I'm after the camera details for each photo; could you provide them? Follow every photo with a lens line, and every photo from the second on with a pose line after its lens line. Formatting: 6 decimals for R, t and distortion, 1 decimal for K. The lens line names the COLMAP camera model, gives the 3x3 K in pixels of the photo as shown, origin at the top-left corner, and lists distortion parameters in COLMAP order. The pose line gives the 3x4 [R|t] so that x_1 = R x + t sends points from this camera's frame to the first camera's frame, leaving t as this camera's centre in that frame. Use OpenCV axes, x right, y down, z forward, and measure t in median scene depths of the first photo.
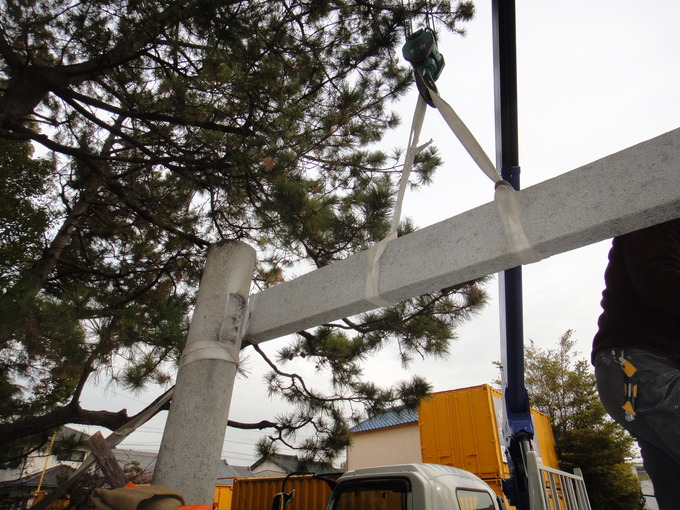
lens RADIAL K [[456.7, 0, 337.1], [0, 456.7, 250.0], [0, 0, 1]] dist [-0.031312, 0.025245]
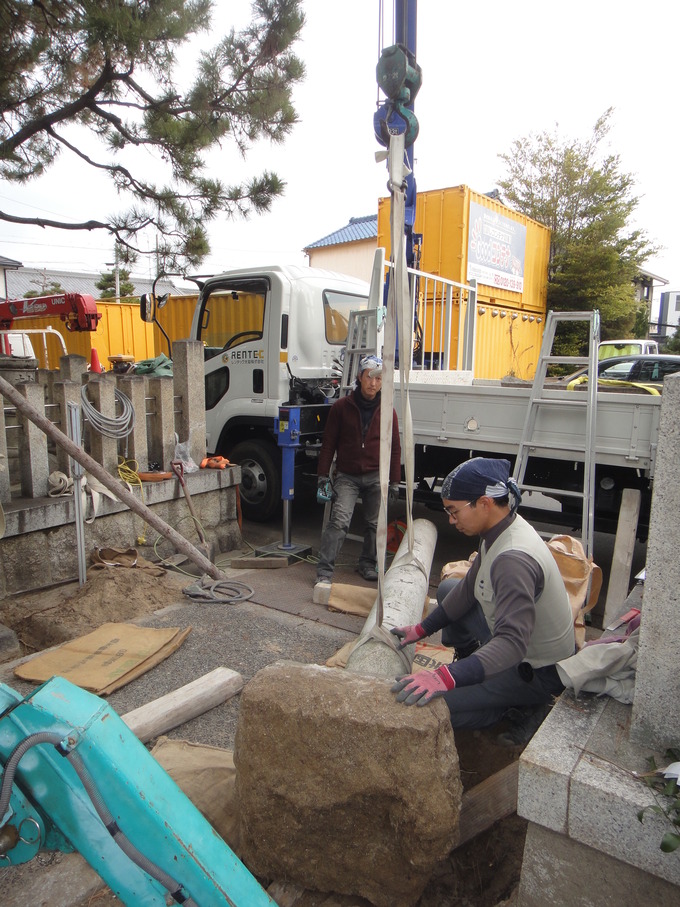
lens RADIAL K [[609.1, 0, 340.0], [0, 609.1, 453.5], [0, 0, 1]] dist [-0.031312, 0.025245]
pose [[0.999842, 0.002023, 0.017669, 0.287582], [-0.012976, 0.762362, 0.647021, -0.053806], [-0.012161, -0.647148, 0.762267, -0.211176]]
